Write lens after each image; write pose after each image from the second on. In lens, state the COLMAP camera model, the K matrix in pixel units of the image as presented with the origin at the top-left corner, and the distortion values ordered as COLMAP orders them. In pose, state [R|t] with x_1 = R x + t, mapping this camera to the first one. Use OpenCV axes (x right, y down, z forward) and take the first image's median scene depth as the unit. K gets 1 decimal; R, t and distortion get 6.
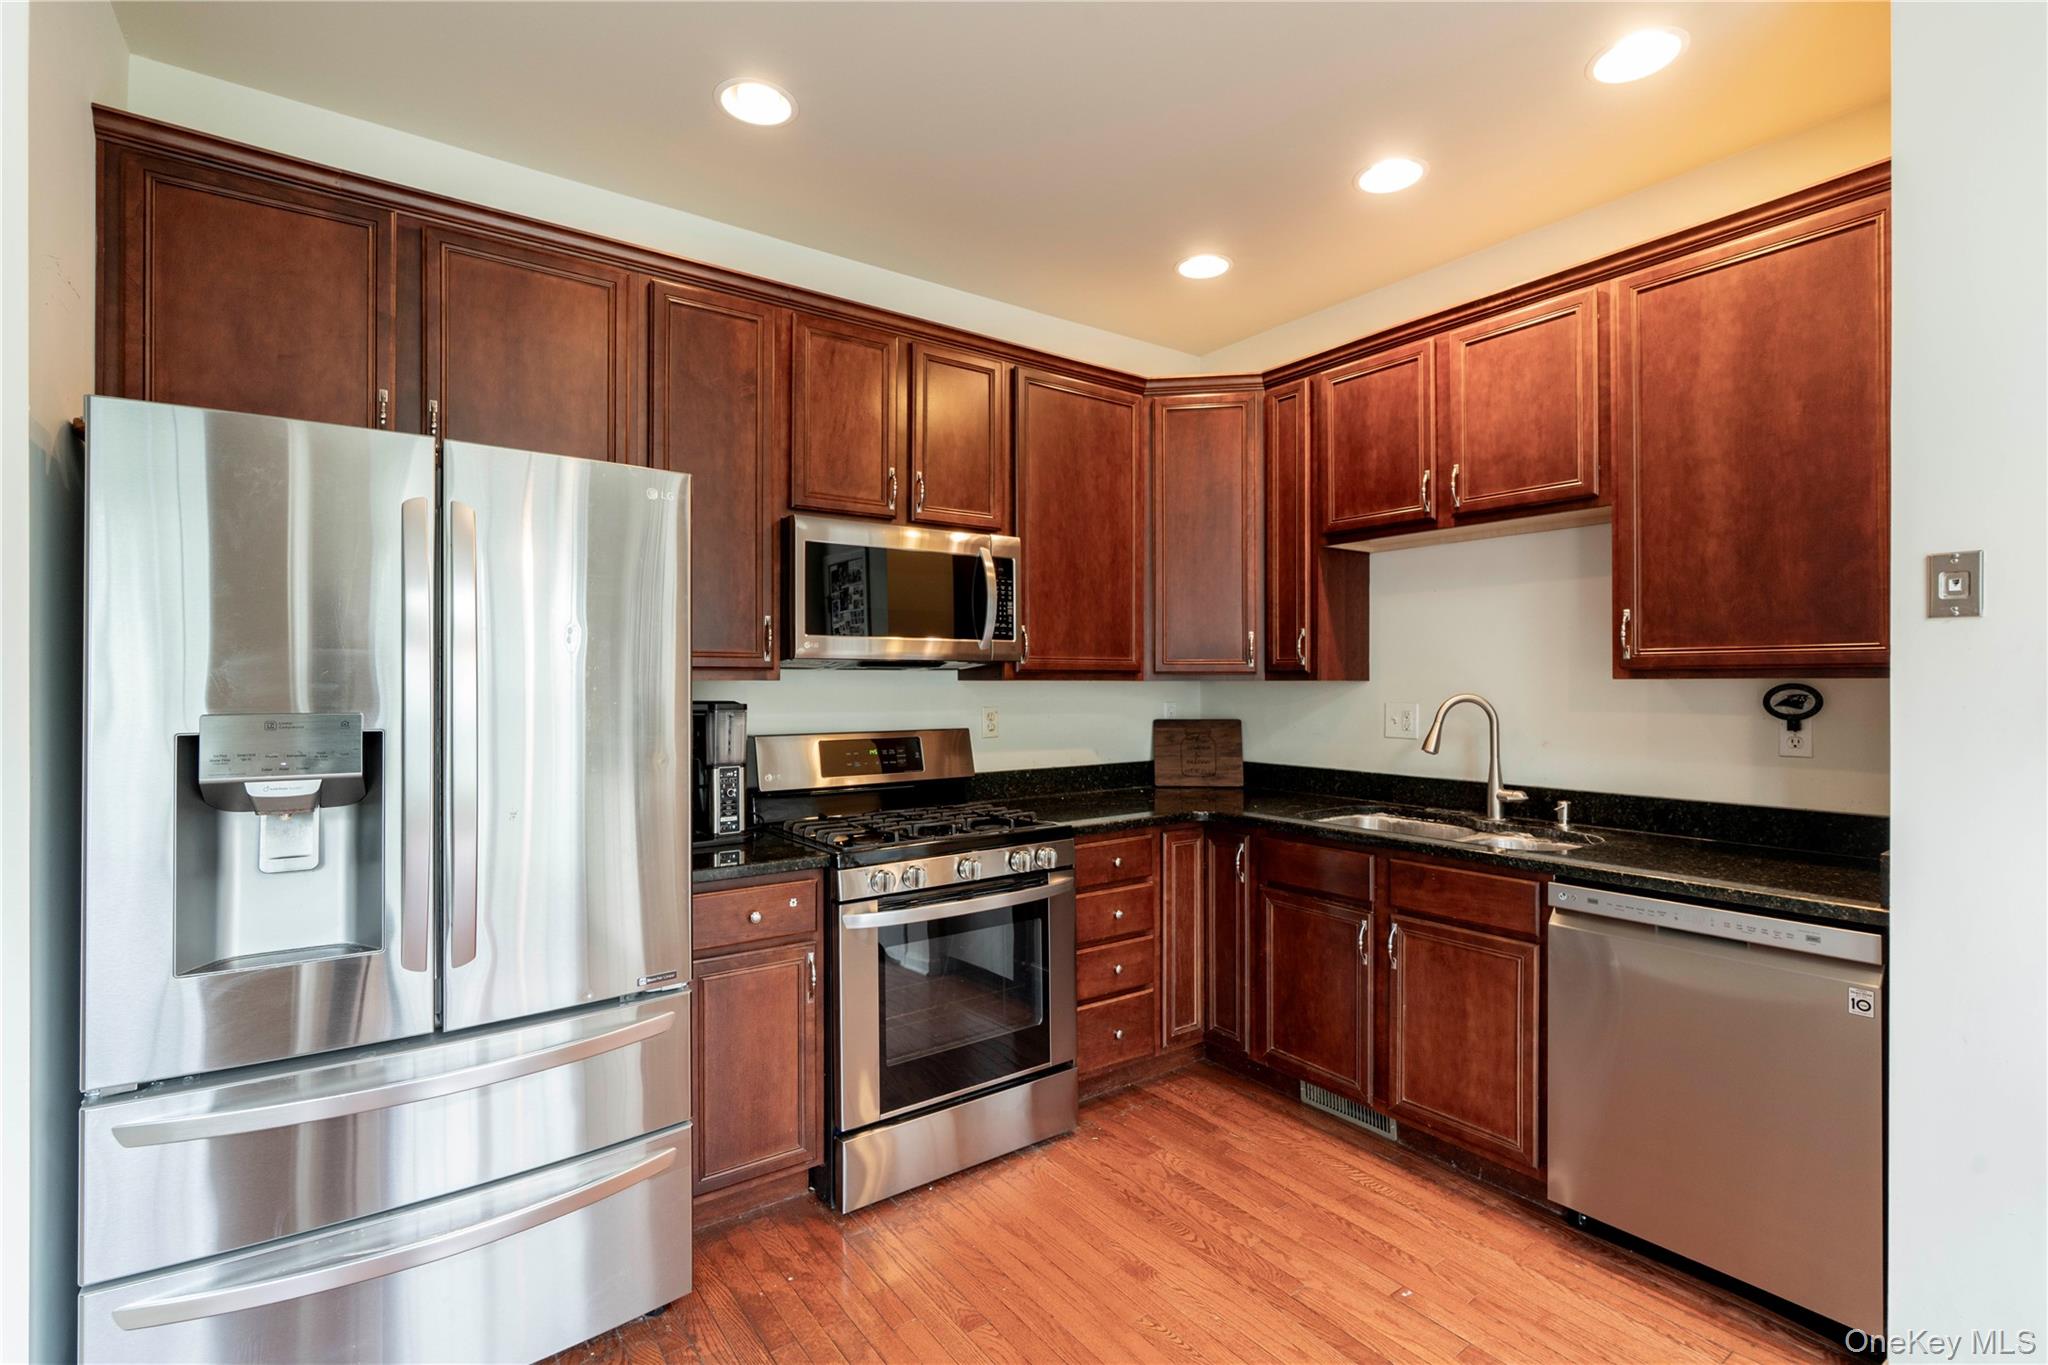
lens RADIAL K [[947.2, 0, 1027.7], [0, 947.2, 675.0], [0, 0, 1]] dist [0.004569, 0.001156]
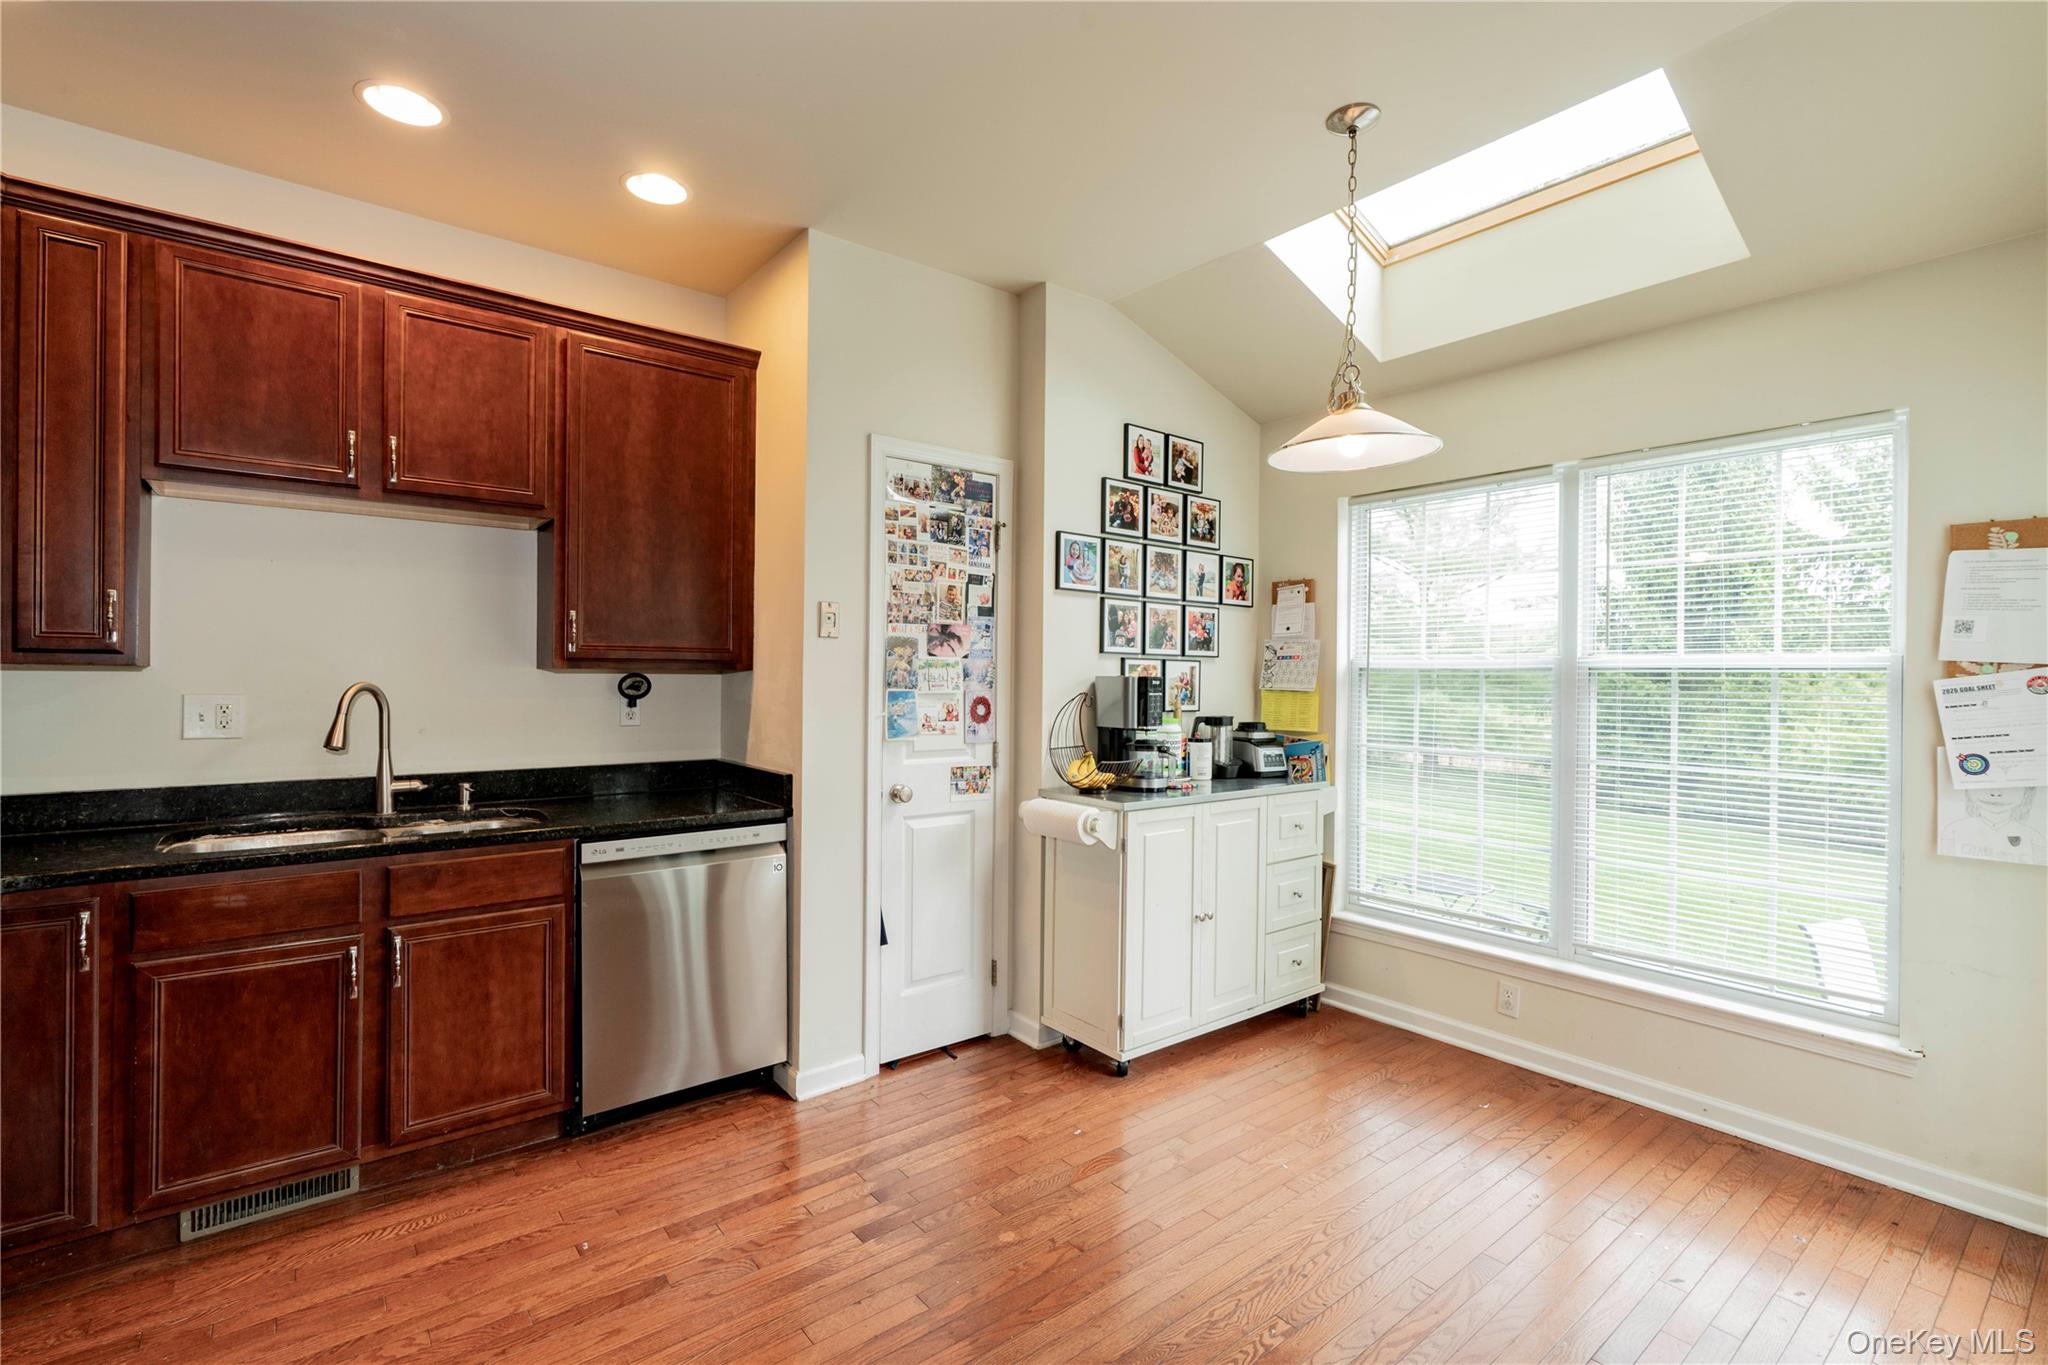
lens RADIAL K [[921.9, 0, 1033.5], [0, 921.9, 674.7], [0, 0, 1]] dist [0.000423, 0.001298]
pose [[-0.051856, 0.004600, 0.998644, -0.485160], [-0.011274, 0.999923, -0.005192, 0.010229], [-0.998591, -0.011528, -0.051800, 0.414493]]
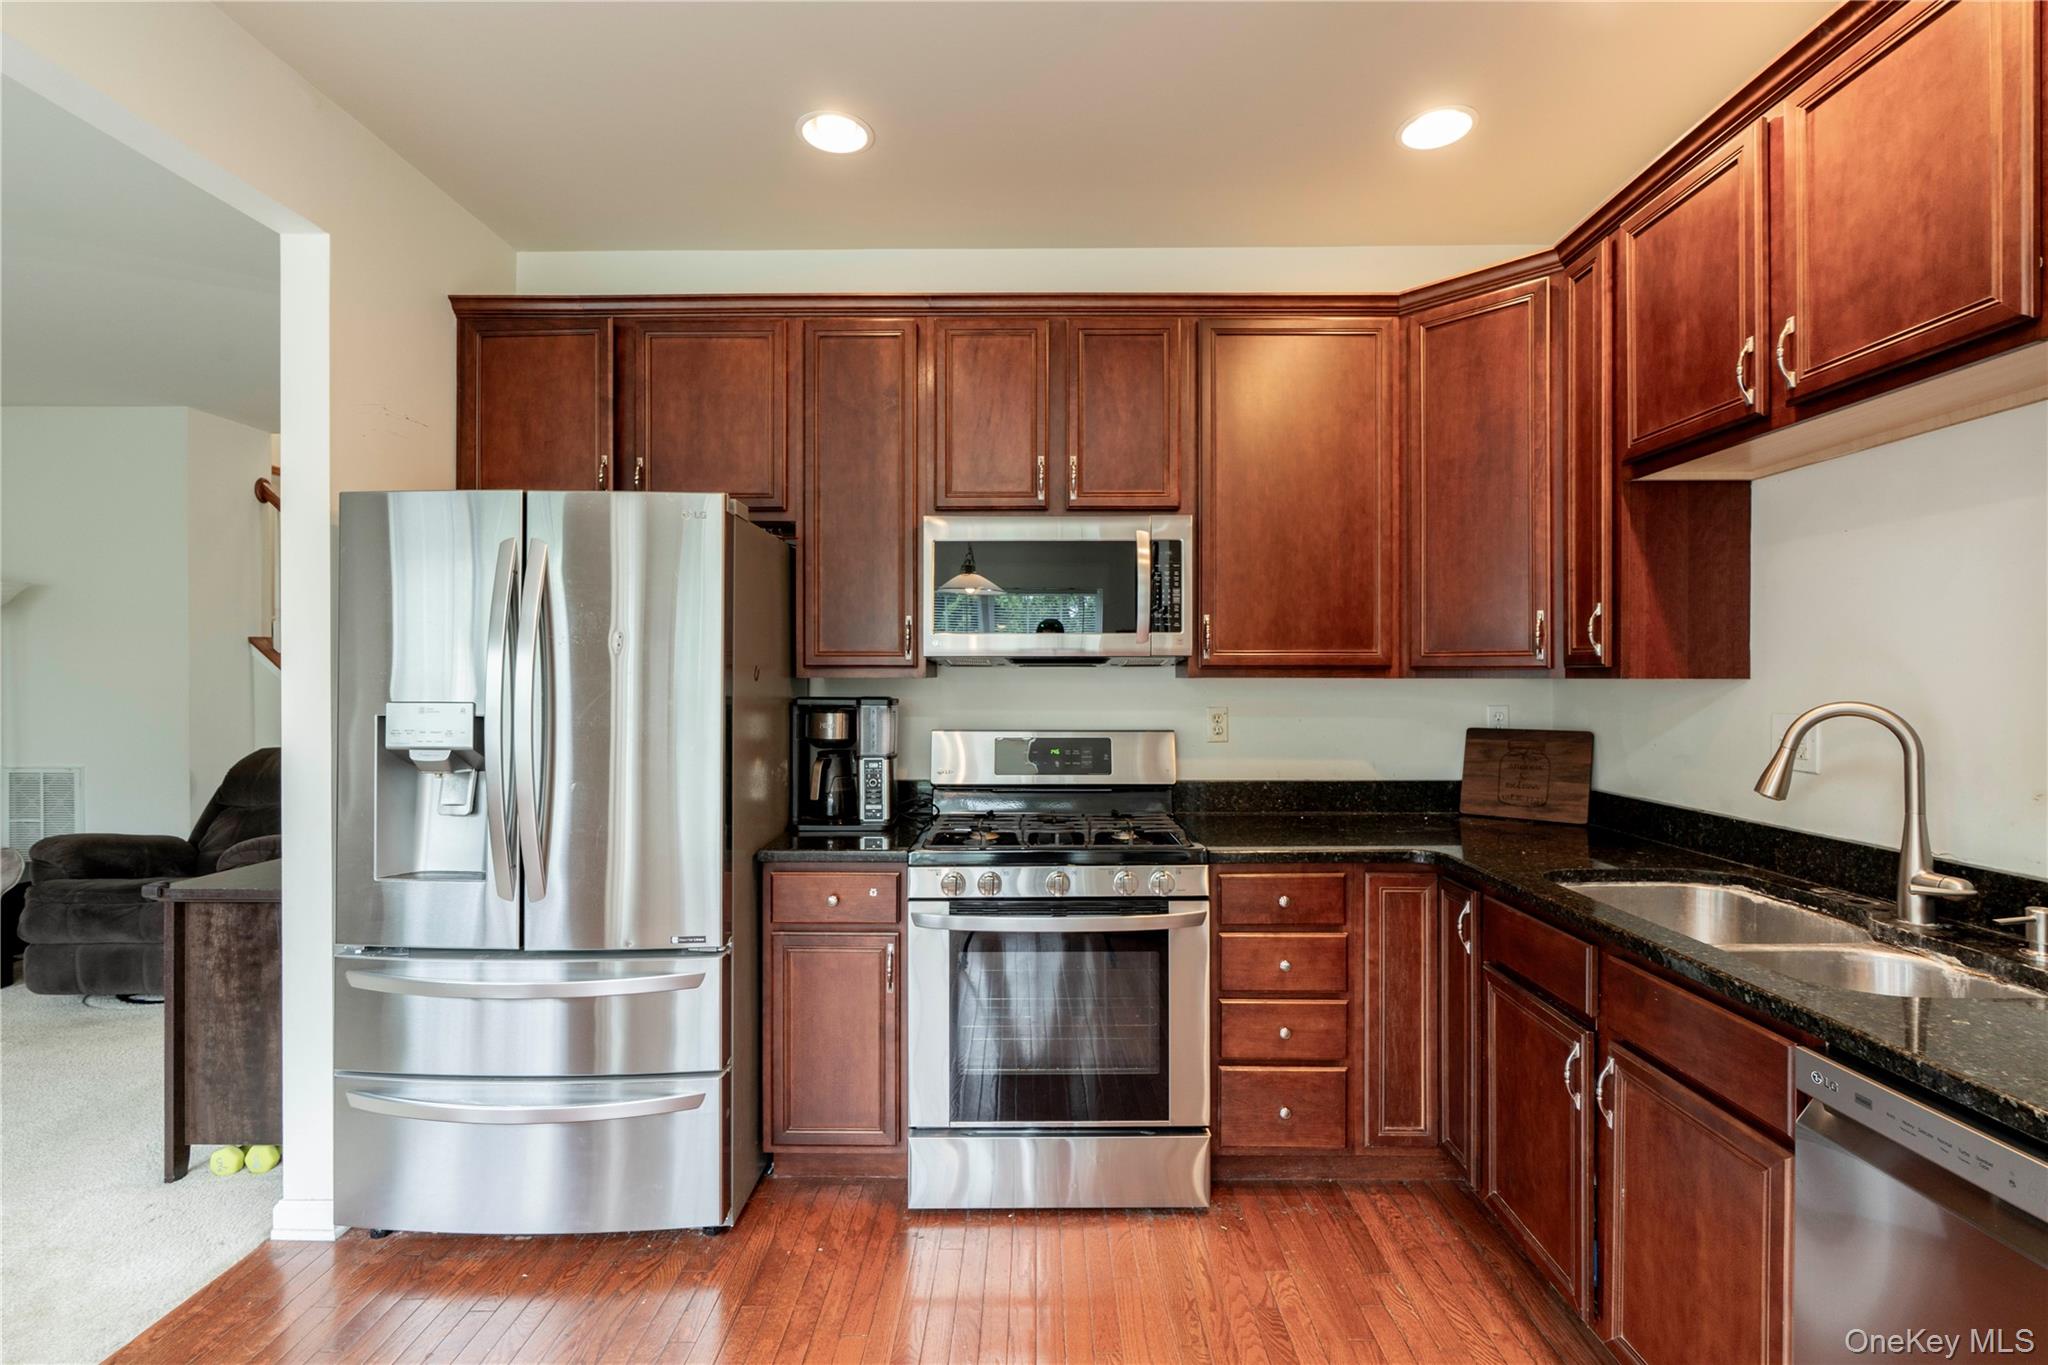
lens RADIAL K [[921.9, 0, 1033.5], [0, 921.9, 674.7], [0, 0, 1]] dist [0.000423, 0.001298]
pose [[0.802886, -0.000765, -0.596132, 0.414362], [0.003298, 0.999990, 0.003158, -0.000414], [0.596123, -0.004502, 0.802881, 0.248121]]
